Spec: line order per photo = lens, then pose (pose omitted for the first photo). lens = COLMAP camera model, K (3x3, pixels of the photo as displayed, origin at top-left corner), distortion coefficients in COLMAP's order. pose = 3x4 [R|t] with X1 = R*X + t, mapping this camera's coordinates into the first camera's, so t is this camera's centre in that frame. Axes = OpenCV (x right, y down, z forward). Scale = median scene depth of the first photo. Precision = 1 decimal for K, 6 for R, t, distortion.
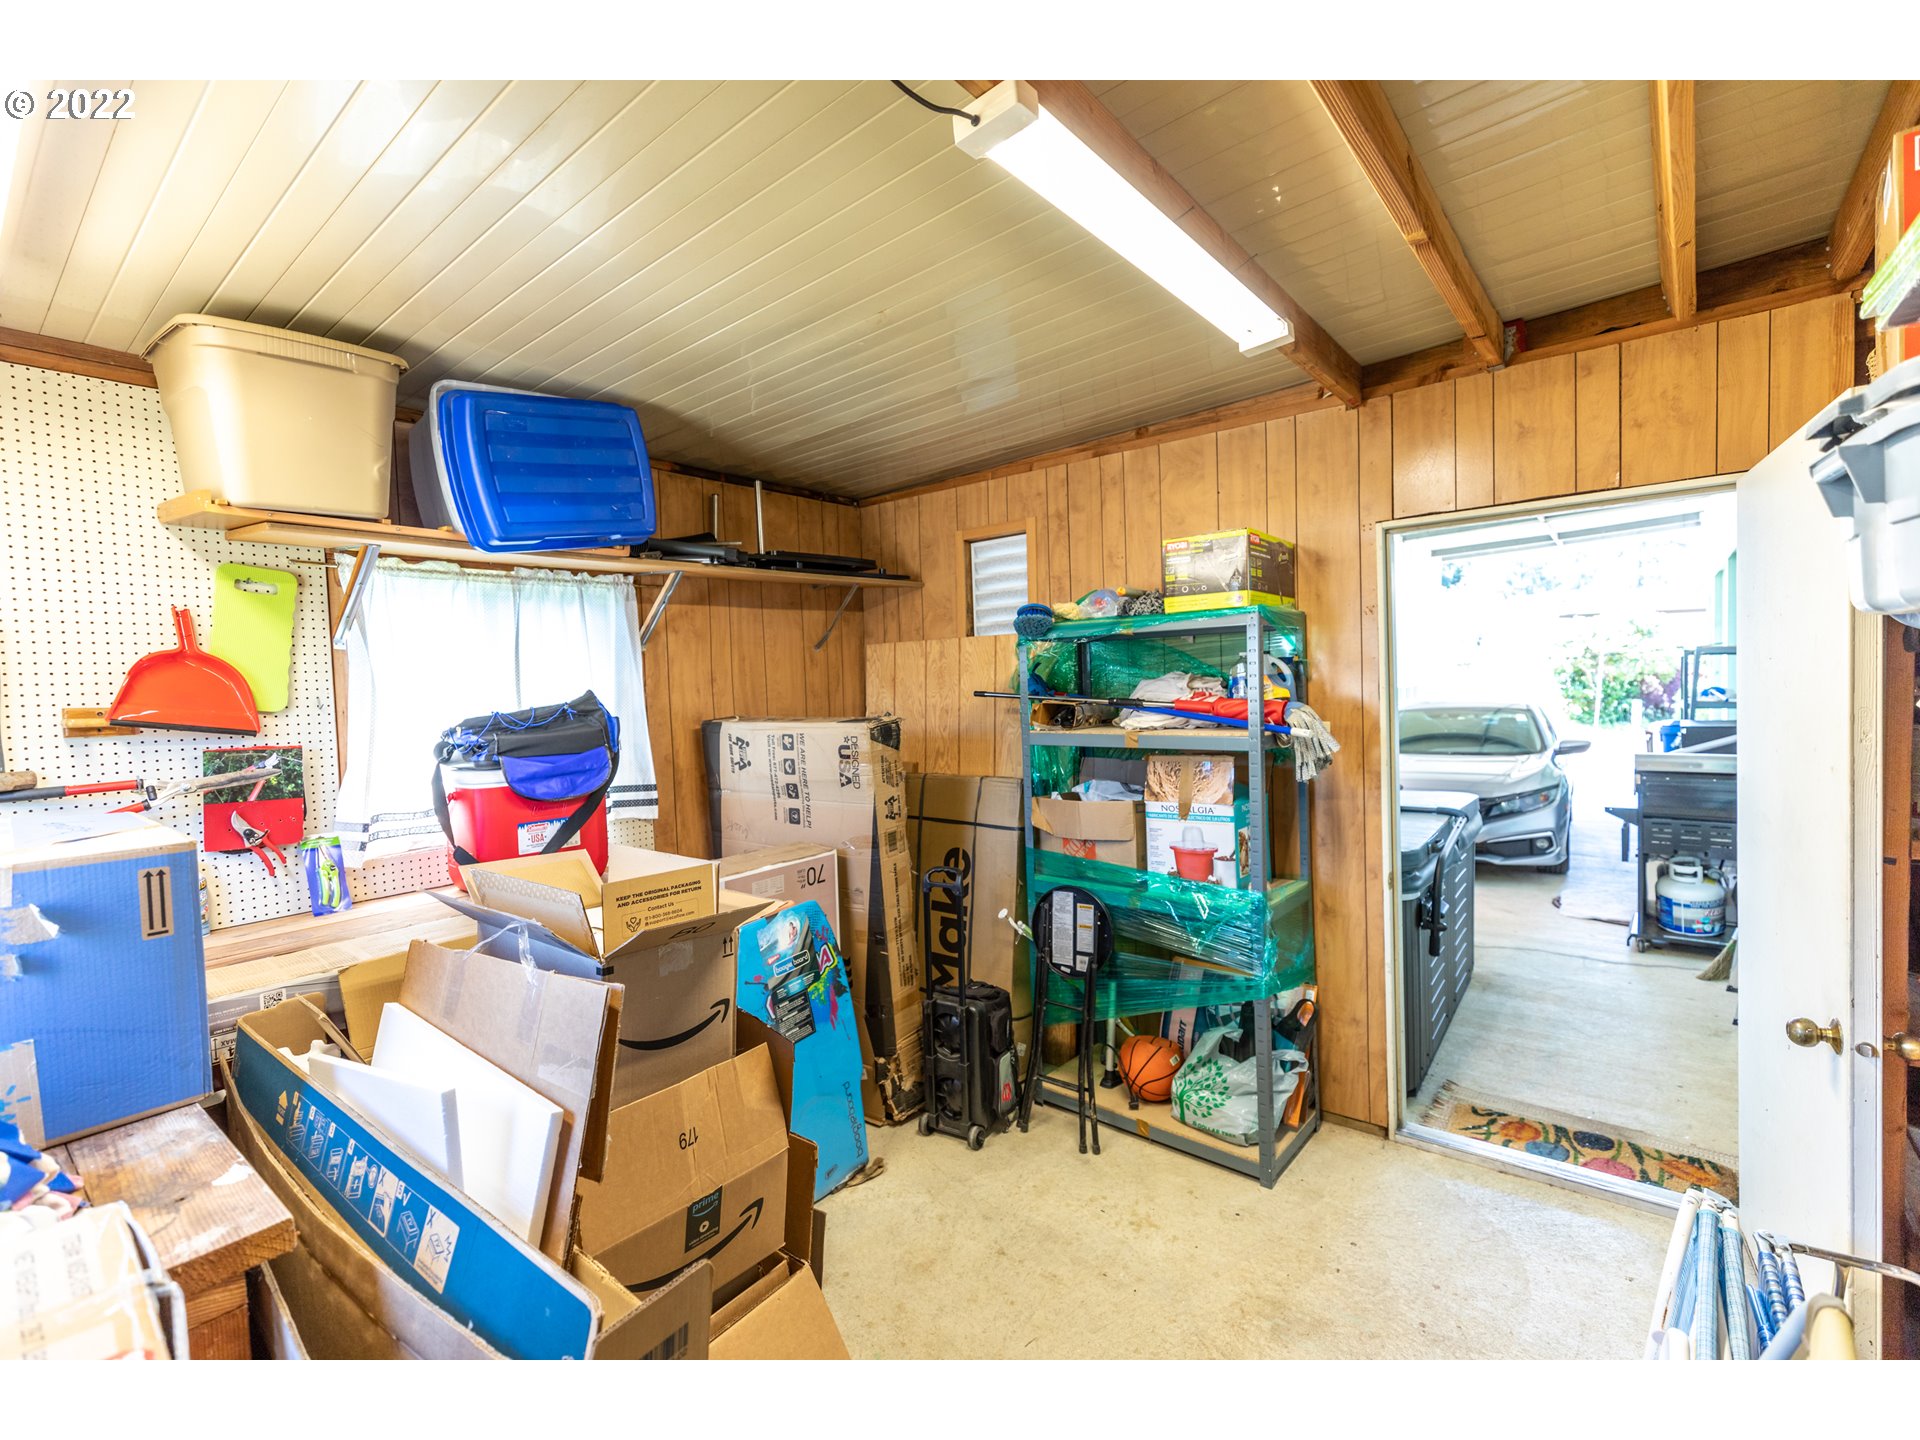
lens RADIAL K [[876.9, 0, 960.0], [0, 876.9, 720.0], [0, 0, 1]] dist [0.000895, 0.000150]
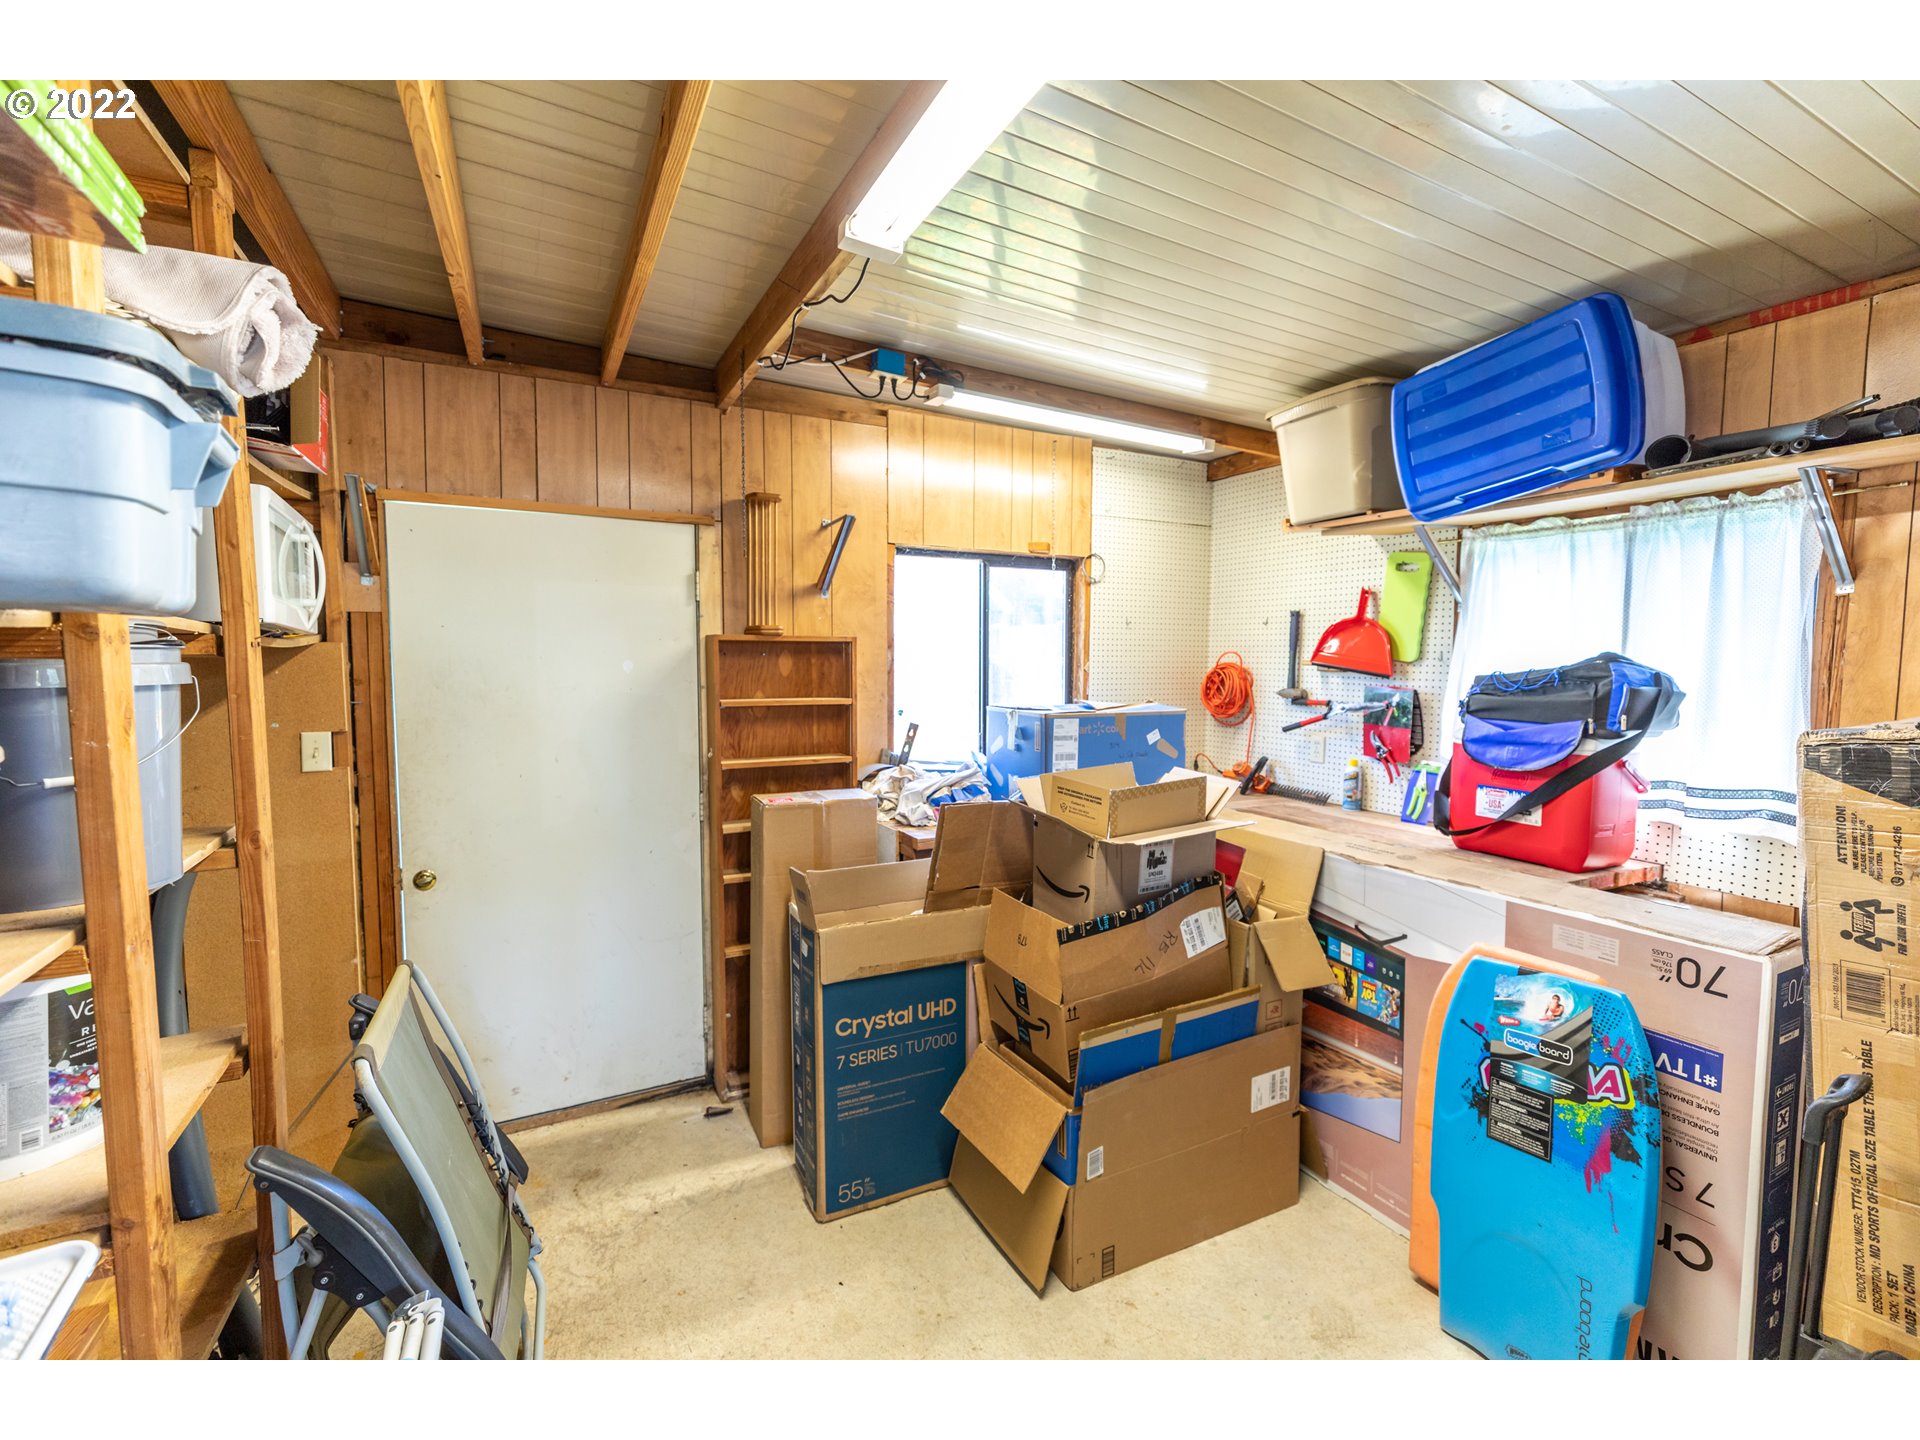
lens RADIAL K [[876.9, 0, 960.0], [0, 876.9, 720.0], [0, 0, 1]] dist [0.000895, 0.000150]
pose [[-0.434872, 0.099989, -0.894924, 0.635140], [-0.027917, 0.991841, 0.124383, -0.061563], [0.900059, 0.079074, -0.428533, 0.881757]]
